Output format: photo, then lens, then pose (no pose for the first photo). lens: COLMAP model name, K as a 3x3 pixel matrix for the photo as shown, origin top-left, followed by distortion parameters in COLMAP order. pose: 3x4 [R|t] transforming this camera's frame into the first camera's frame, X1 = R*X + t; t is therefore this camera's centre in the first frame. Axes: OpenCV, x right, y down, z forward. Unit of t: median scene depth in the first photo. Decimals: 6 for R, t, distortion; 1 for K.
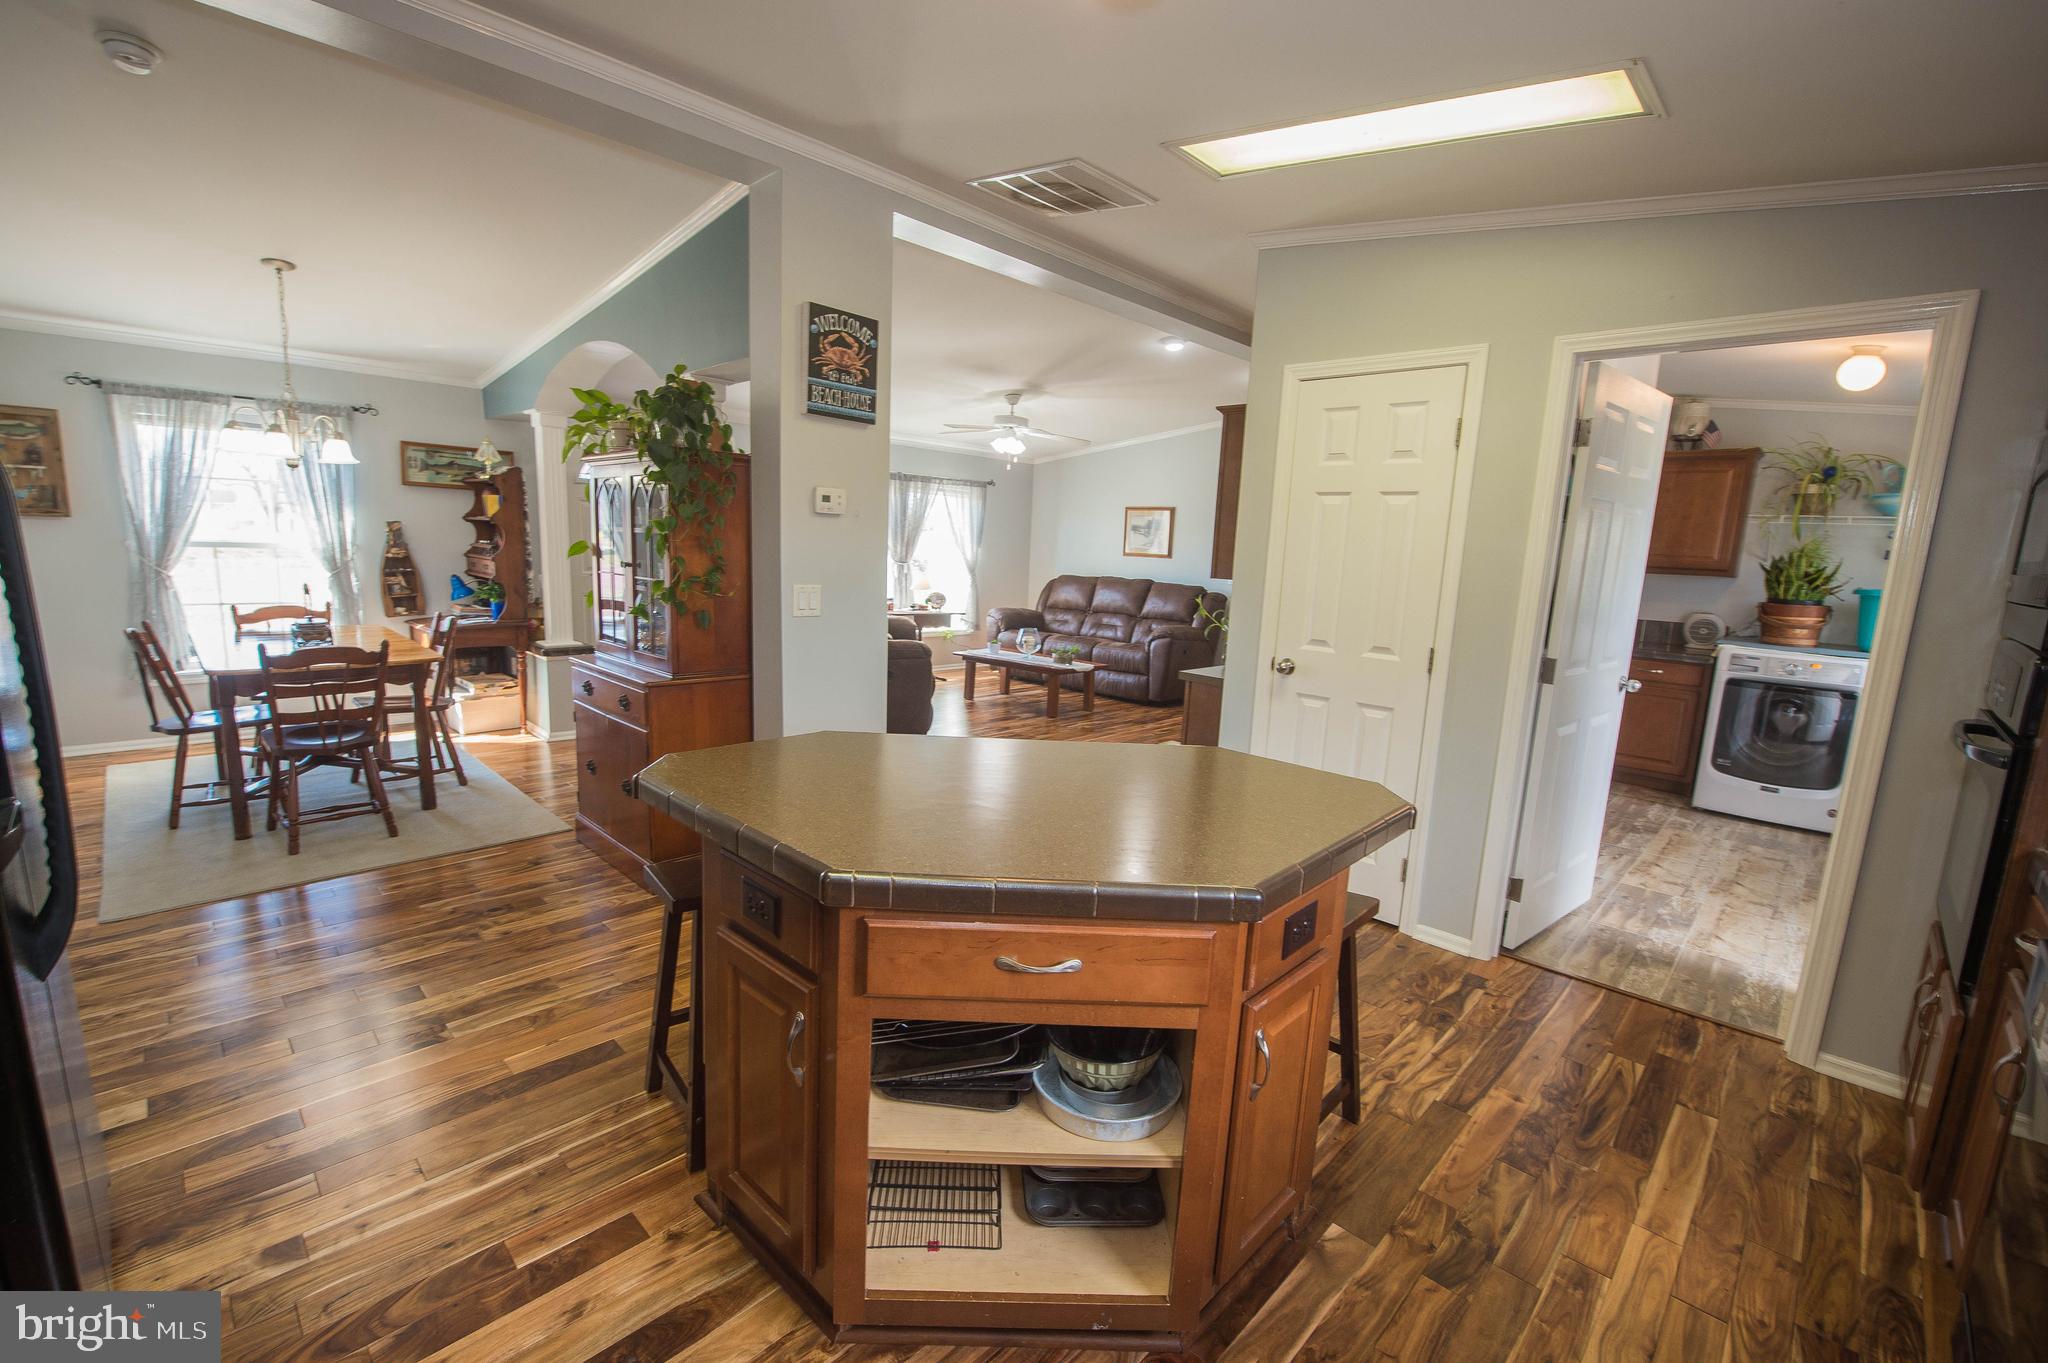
lens RADIAL K [[867.0, 0, 1024.0], [0, 867.0, 681.5], [0, 0, 1]] dist [0.000301, -0.000002]
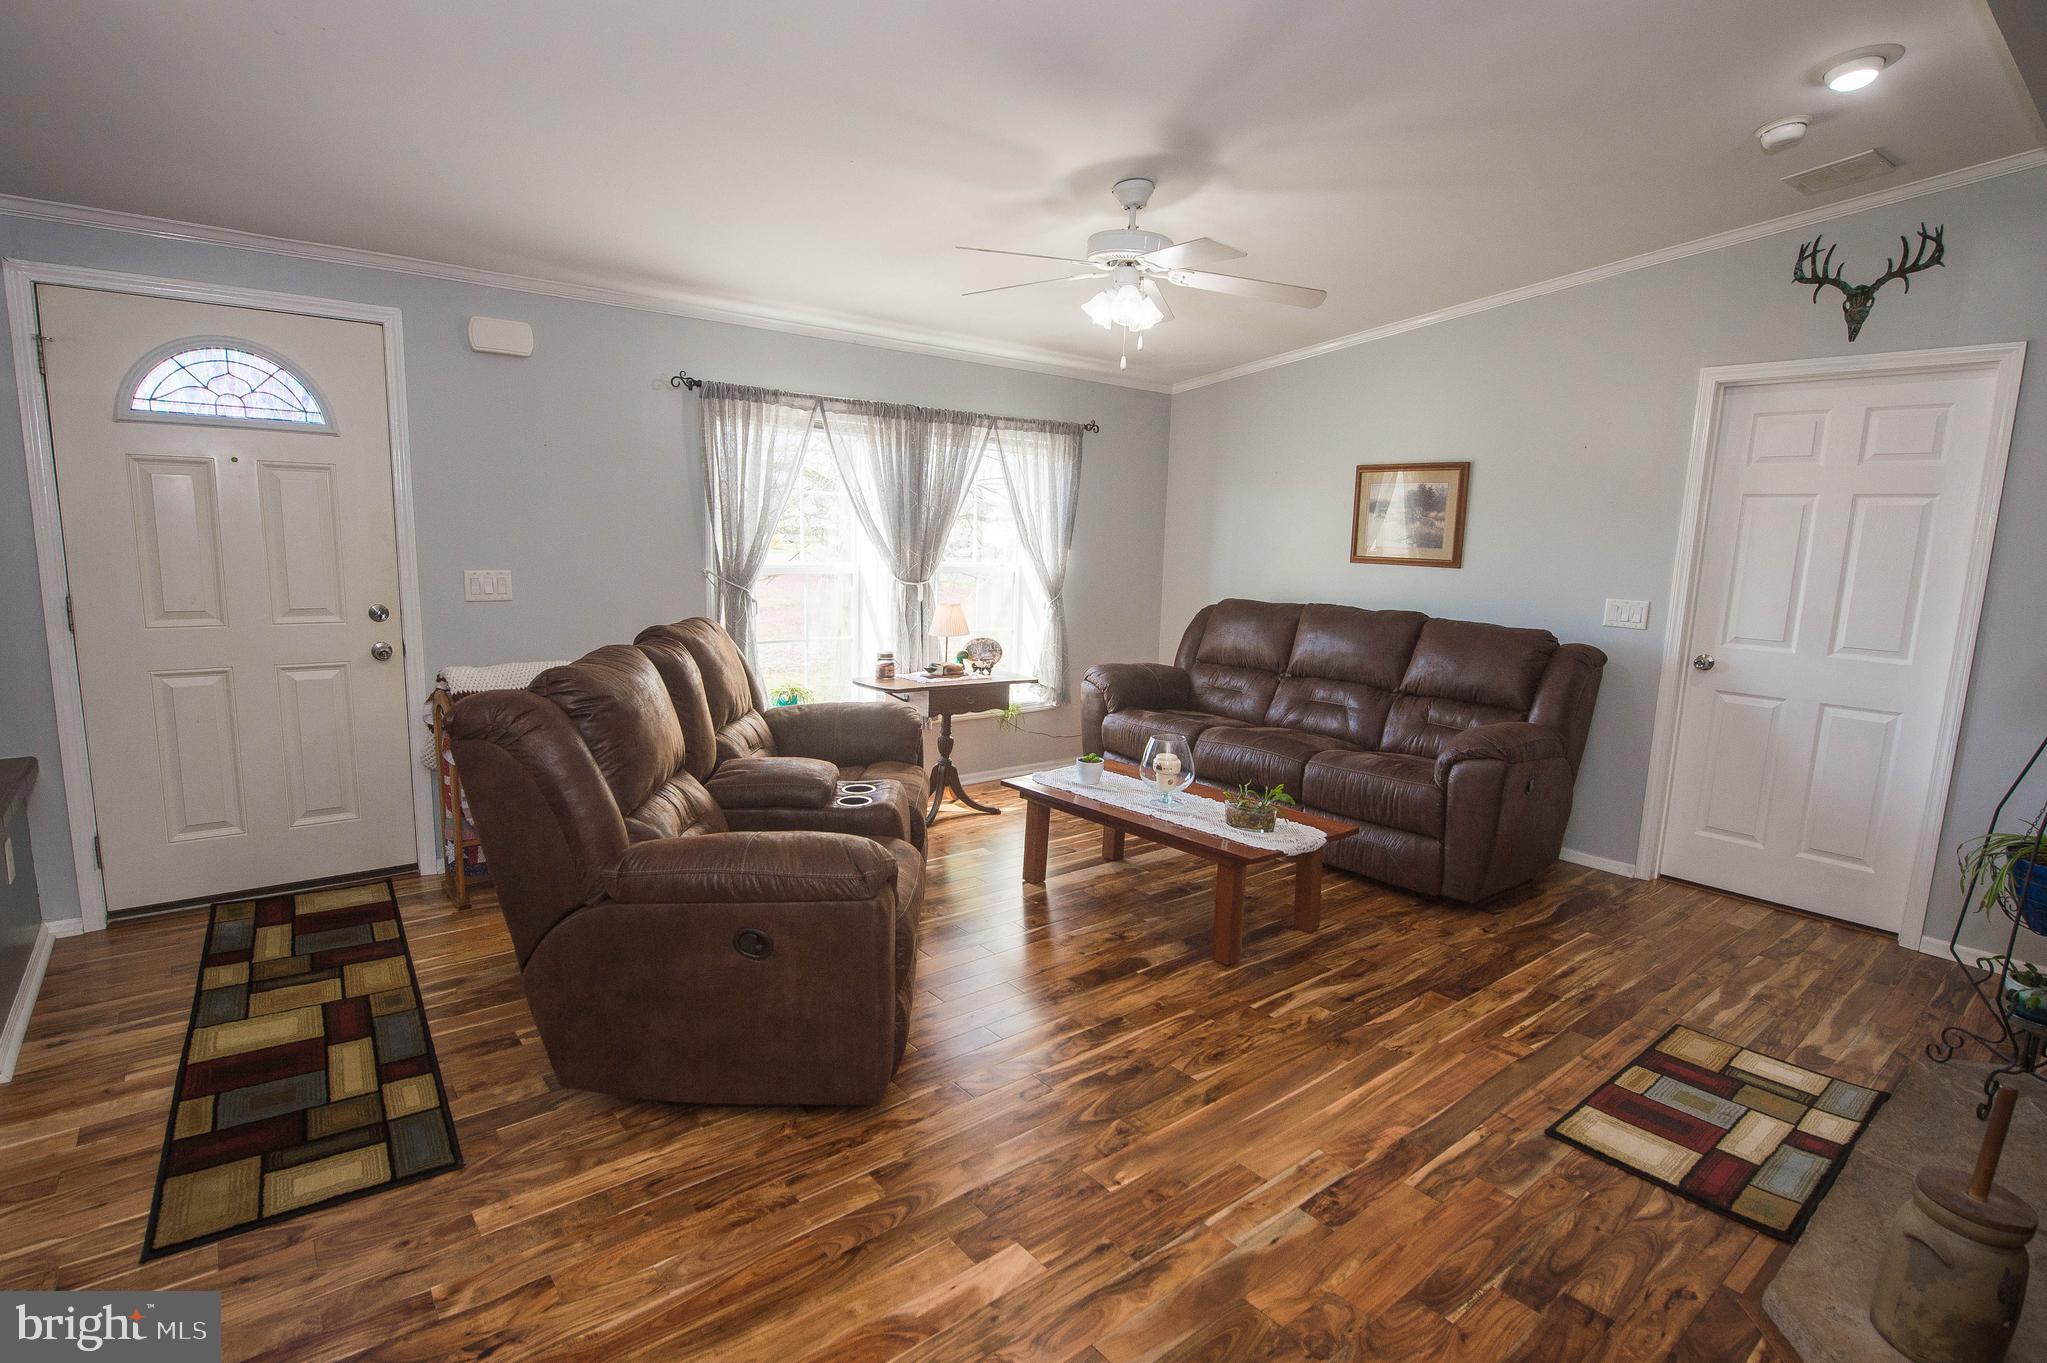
lens RADIAL K [[1001.4, 0, 1023.5], [0, 1001.4, 681.5], [0, 0, 1]] dist [-0.000141, -0.000020]
pose [[0.992979, 0.003305, -0.118241, -0.006544], [-0.004622, 0.999930, -0.010867, -0.071112], [0.118197, 0.011337, 0.992925, 0.415488]]
